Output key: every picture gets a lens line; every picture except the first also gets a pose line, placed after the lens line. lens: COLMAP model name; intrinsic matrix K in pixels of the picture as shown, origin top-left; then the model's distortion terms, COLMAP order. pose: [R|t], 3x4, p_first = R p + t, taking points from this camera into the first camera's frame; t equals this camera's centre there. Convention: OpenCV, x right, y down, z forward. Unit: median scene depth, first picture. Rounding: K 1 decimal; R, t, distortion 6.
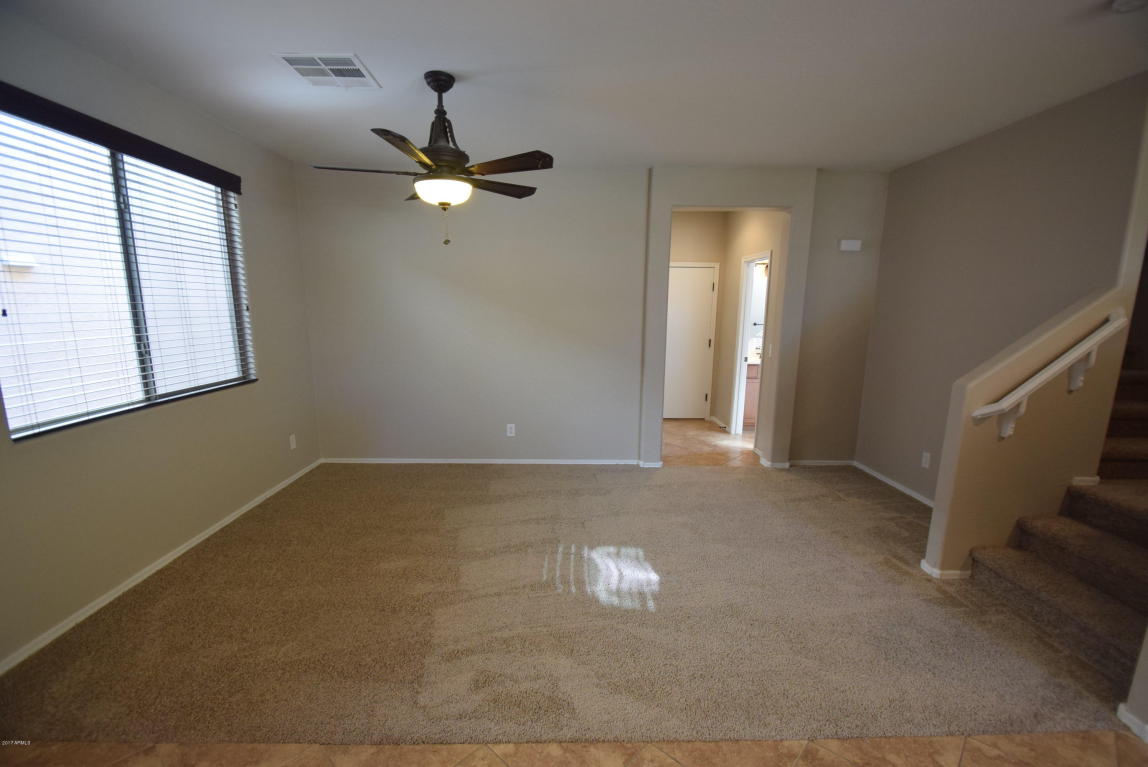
lens RADIAL K [[504.6, 0, 573.6], [0, 504.6, 404.3], [0, 0, 1]] dist [0.003871, -0.009892]
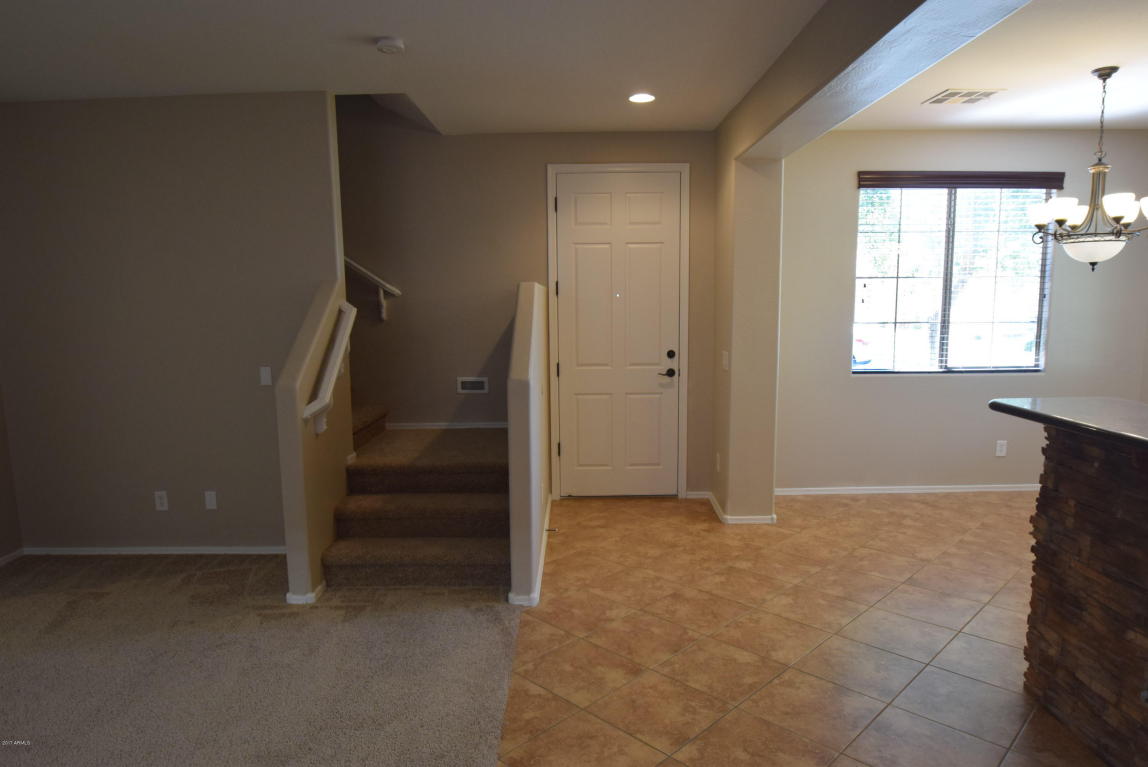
lens RADIAL K [[713.8, 0, 564.5], [0, 713.8, 402.2], [0, 0, 1]] dist [-0.041443, 0.000869]
pose [[0.037812, -0.152306, 0.987610, -0.456901], [0.208093, 0.967850, 0.141292, -0.085293], [-0.977378, 0.200172, 0.068290, 0.417908]]
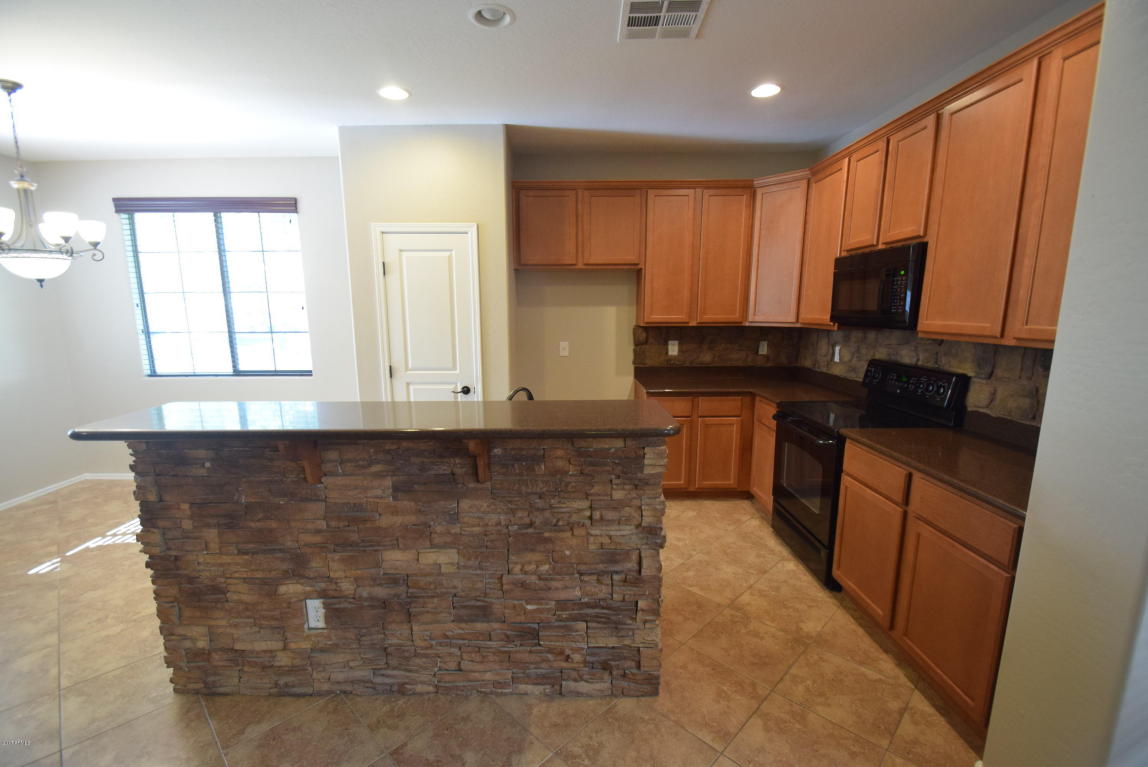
lens RADIAL K [[504.6, 0, 572.4], [0, 504.6, 405.3], [0, 0, 1]] dist [0.003871, -0.009892]
pose [[-0.999630, -0.010333, 0.025177, -0.120159], [-0.000201, 0.927896, 0.372838, -0.080267], [-0.027214, 0.372695, -0.927555, 0.436208]]
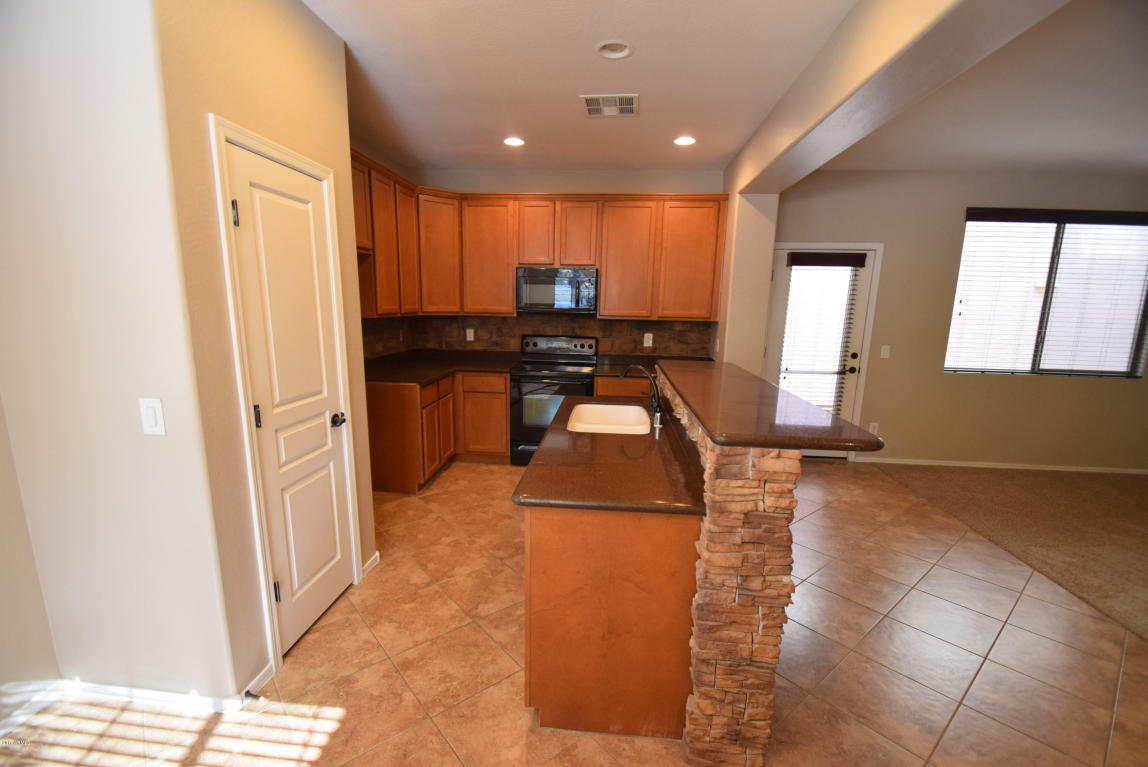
lens RADIAL K [[504.6, 0, 567.0], [0, 504.6, 402.4], [0, 0, 1]] dist [0.003871, -0.009892]
pose [[-0.120807, 0.181342, -0.975972, 0.977998], [-0.211483, 0.955900, 0.203790, 0.079933], [0.969887, 0.231021, -0.077129, -0.331333]]
